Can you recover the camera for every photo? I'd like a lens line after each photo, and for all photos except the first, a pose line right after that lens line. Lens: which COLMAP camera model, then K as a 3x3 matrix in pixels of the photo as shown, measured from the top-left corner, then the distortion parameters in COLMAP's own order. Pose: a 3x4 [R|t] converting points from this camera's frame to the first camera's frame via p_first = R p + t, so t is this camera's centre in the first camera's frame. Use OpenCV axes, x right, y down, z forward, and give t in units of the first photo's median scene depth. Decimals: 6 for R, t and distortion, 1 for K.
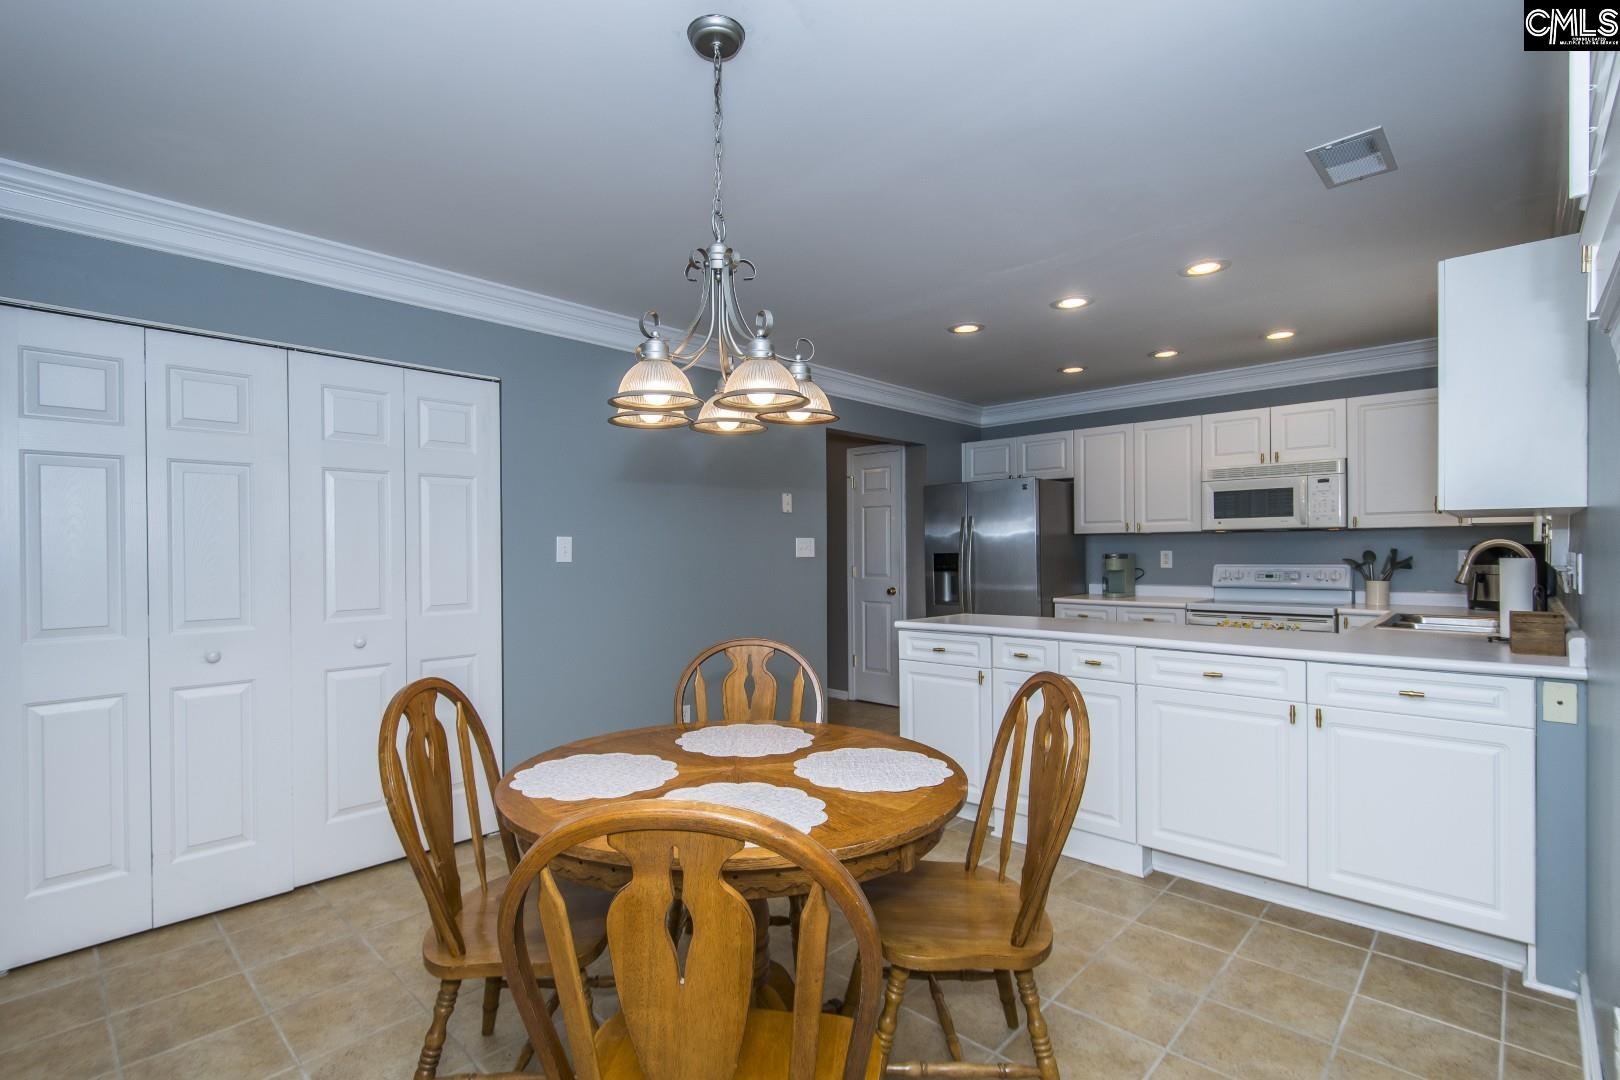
lens RADIAL K [[762.6, 0, 789.9], [0, 762.6, 552.9], [0, 0, 1]] dist [0.001942, -0.001004]
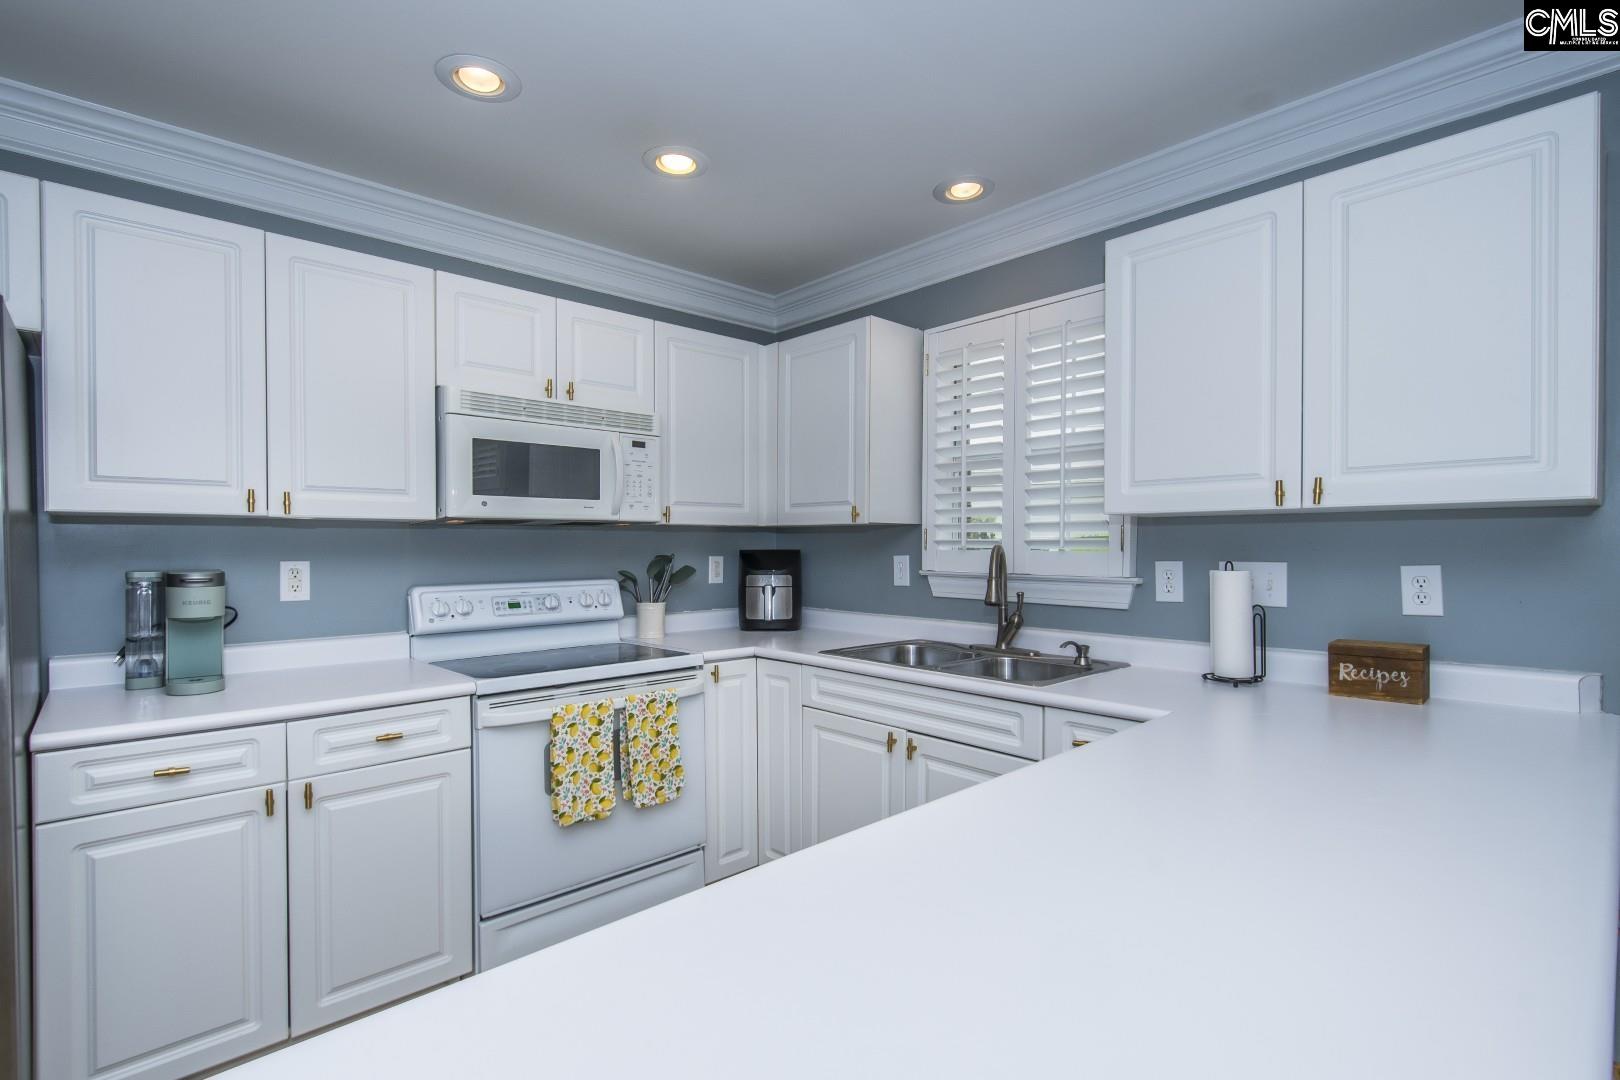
lens RADIAL K [[755.1, 0, 790.9], [0, 755.1, 552.2], [0, 0, 1]] dist [0.002924, -0.000239]
pose [[0.077644, -0.003333, 0.996976, 0.103718], [0.006049, 0.999978, 0.002871, -0.009088], [-0.996963, 0.005807, 0.077663, 0.810435]]
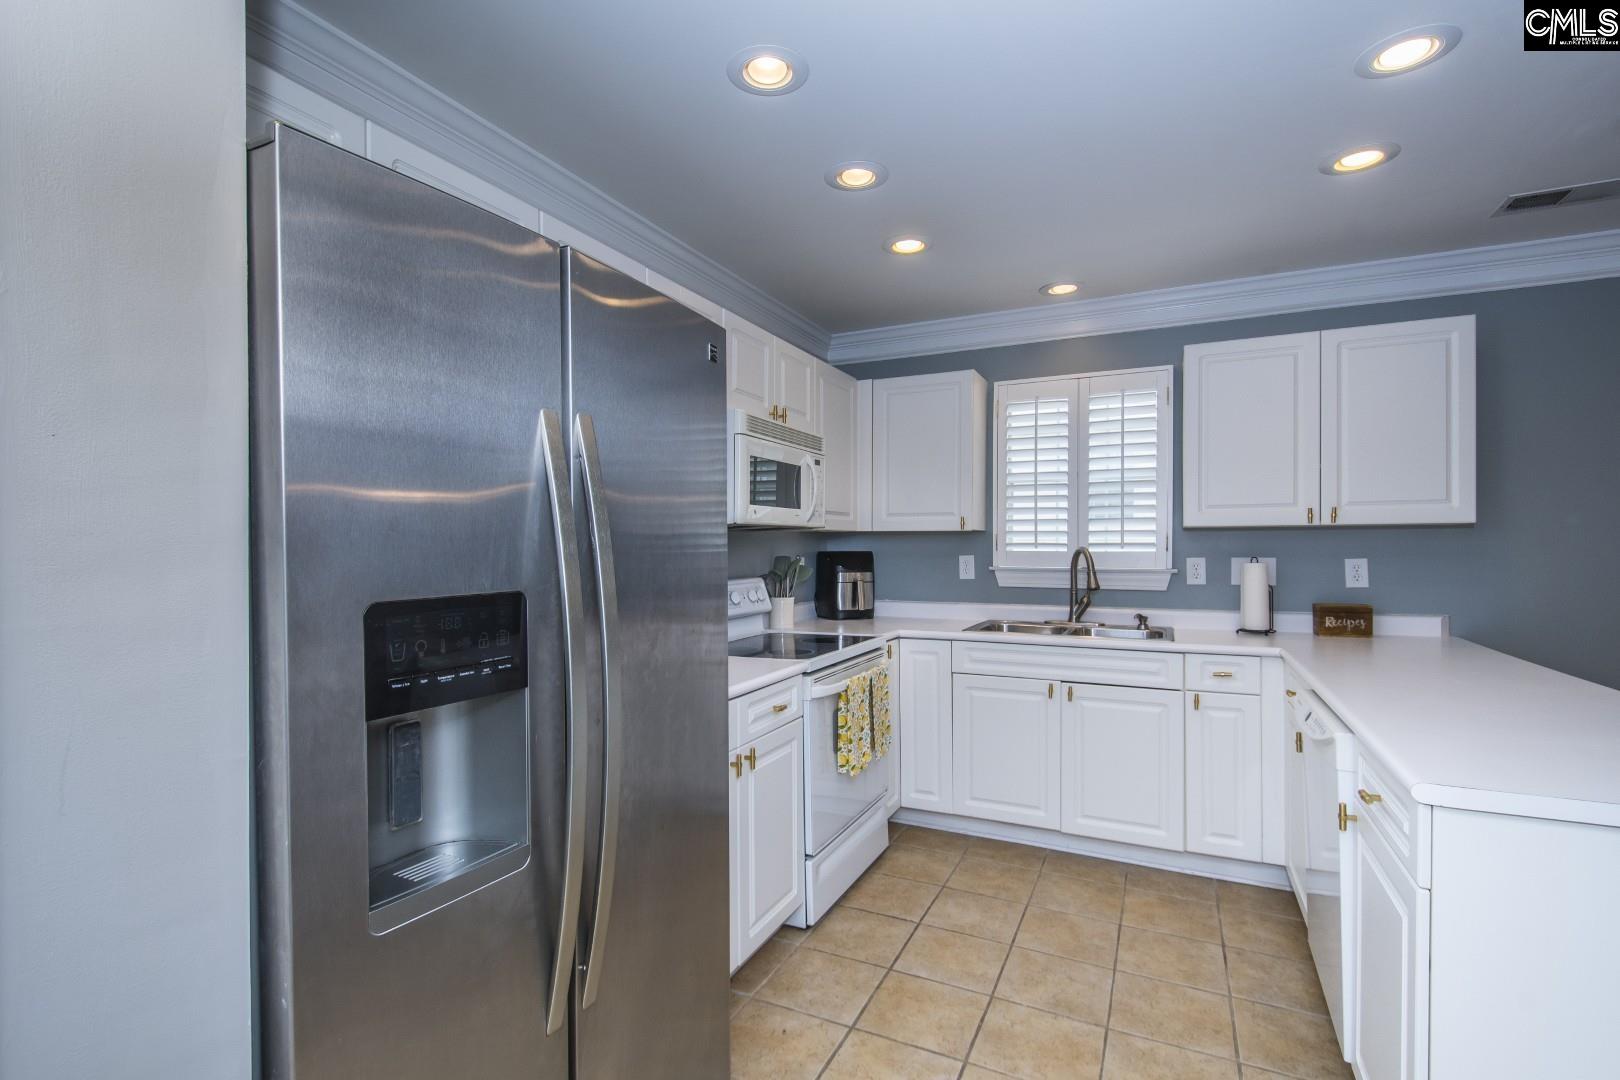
lens RADIAL K [[758.2, 0, 794.1], [0, 758.2, 552.7], [0, 0, 1]] dist [0.012882, -0.007285]
pose [[-0.298925, -0.001334, 0.954276, 0.021088], [0.009651, 0.999944, 0.004421, -0.012218], [-0.954228, 0.010532, -0.298895, 1.203031]]
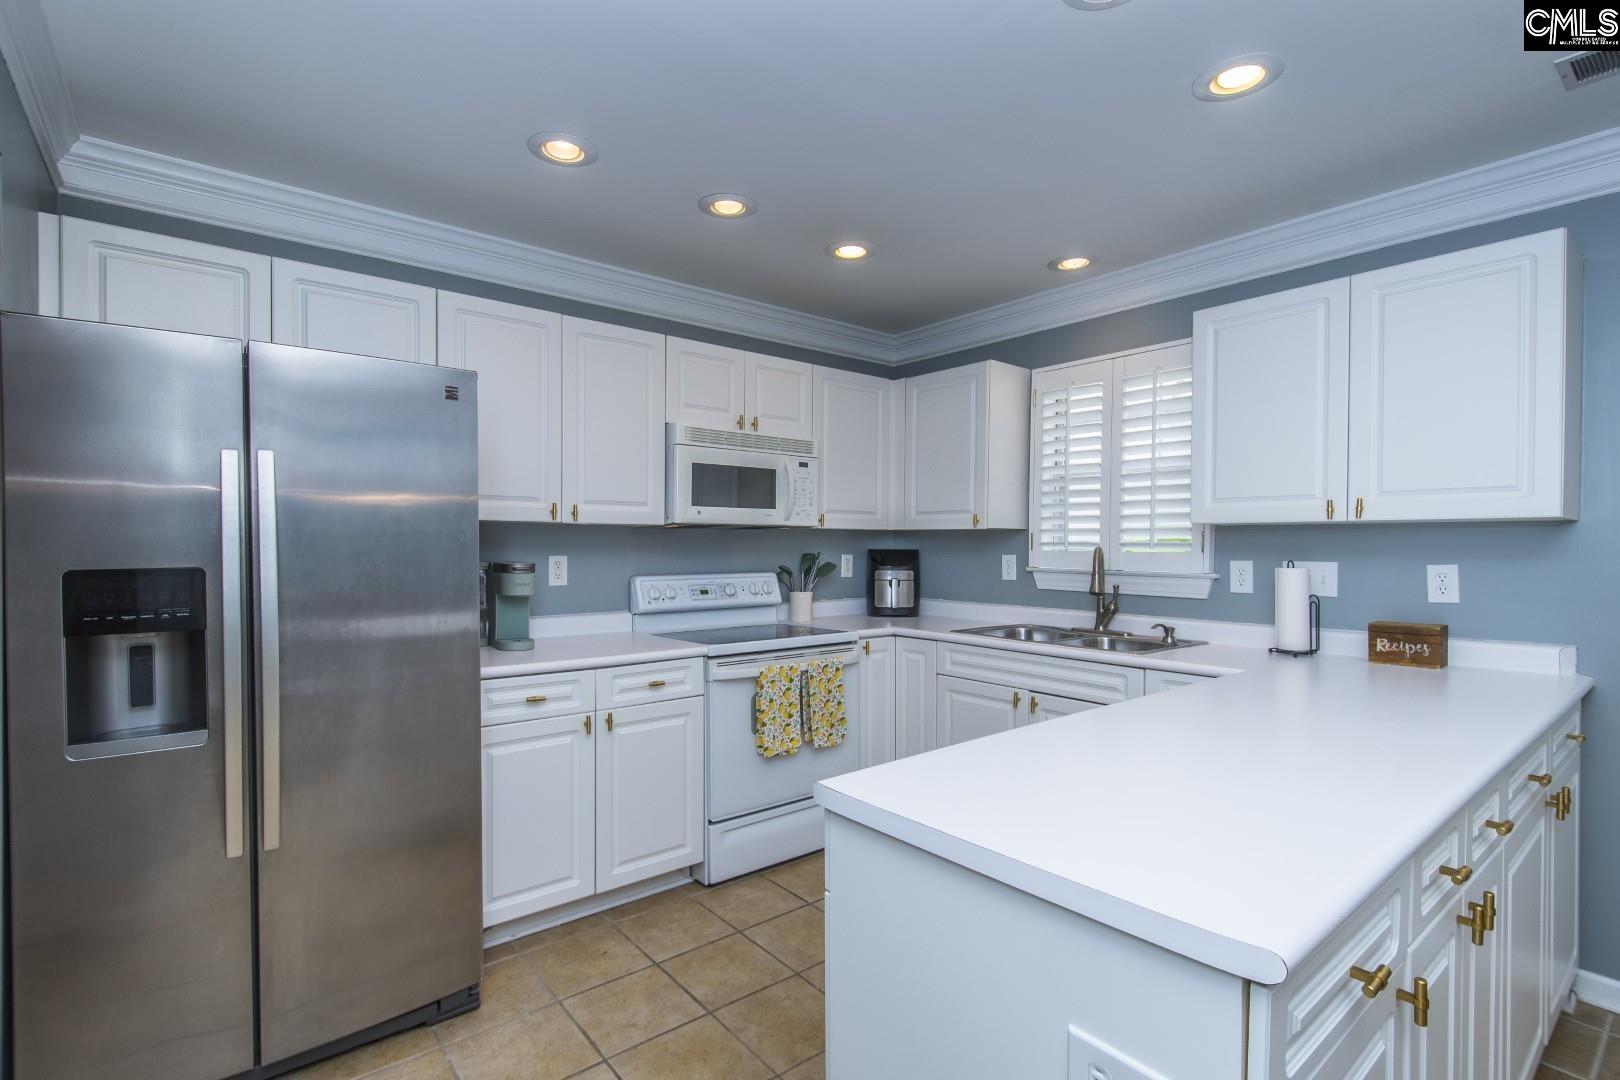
lens RADIAL K [[758.2, 0, 794.1], [0, 758.2, 552.7], [0, 0, 1]] dist [0.012882, -0.007285]
pose [[0.133847, -0.003268, 0.990997, -0.054295], [-0.000758, 0.999994, 0.003400, -0.008723], [-0.991002, -0.001206, 0.133843, 0.883407]]
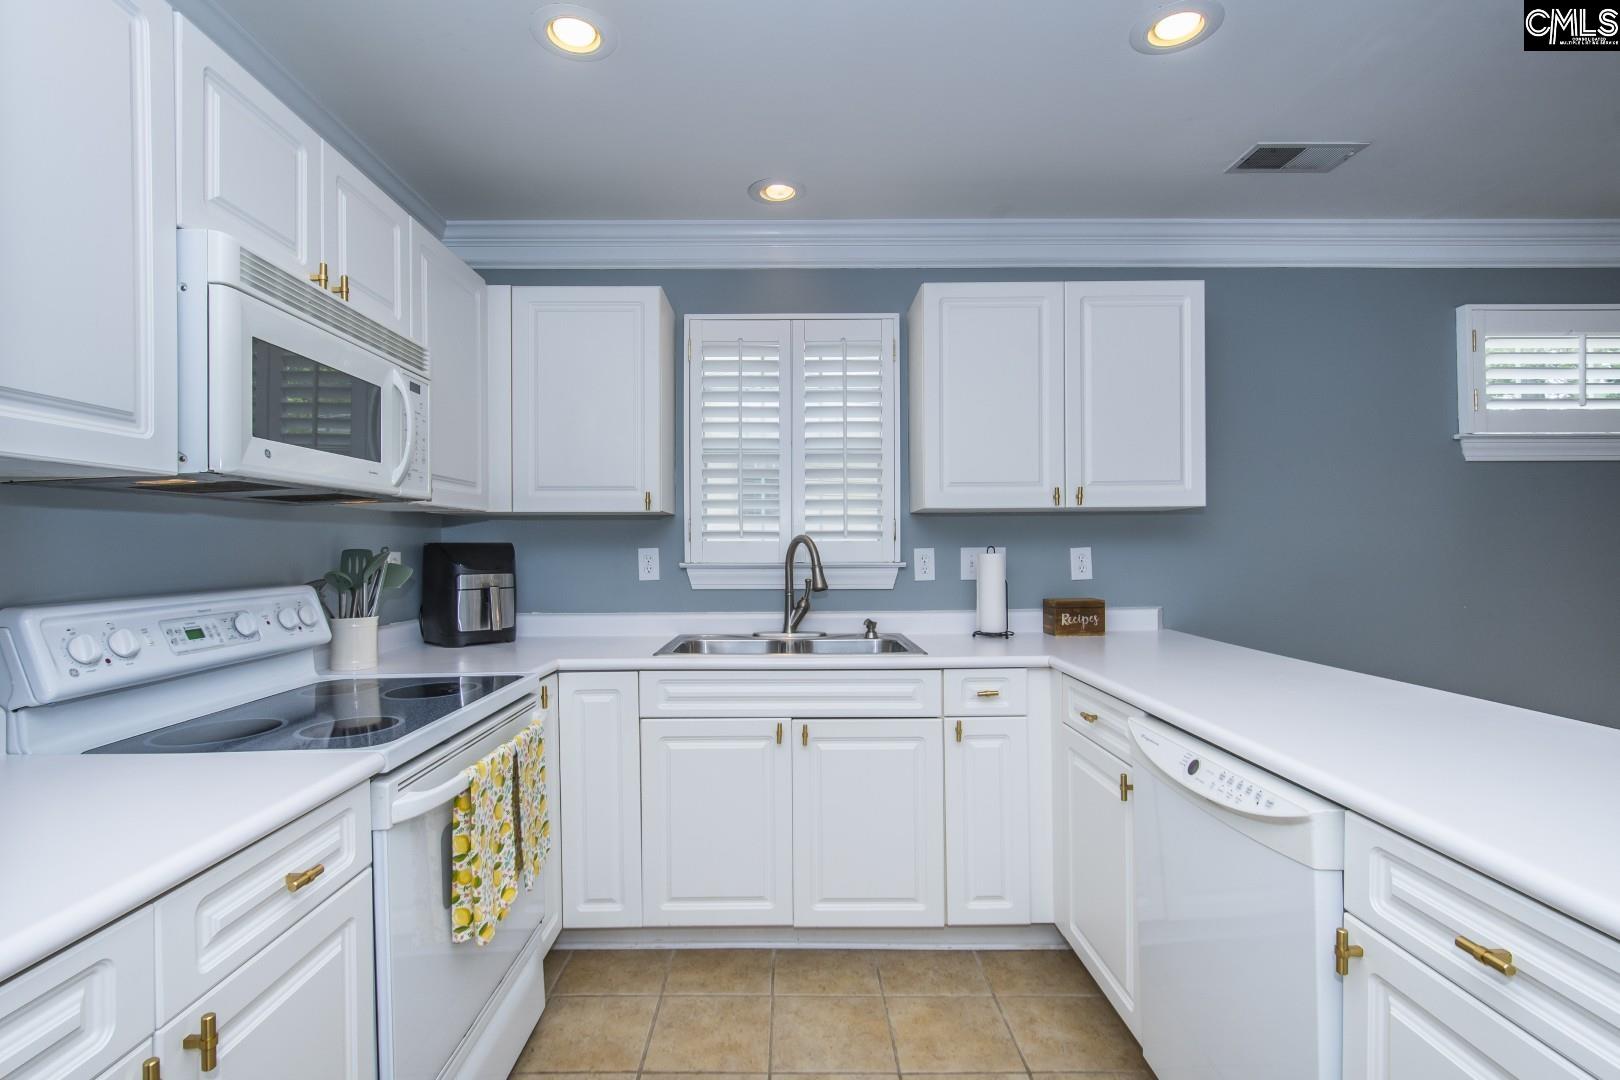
lens RADIAL K [[762.6, 0, 789.9], [0, 762.6, 552.9], [0, 0, 1]] dist [0.001942, -0.001004]
pose [[-0.690032, 0.005204, 0.723761, 0.240529], [0.014447, 0.999874, 0.006584, -0.002051], [-0.723635, 0.014999, -0.690020, 1.113285]]
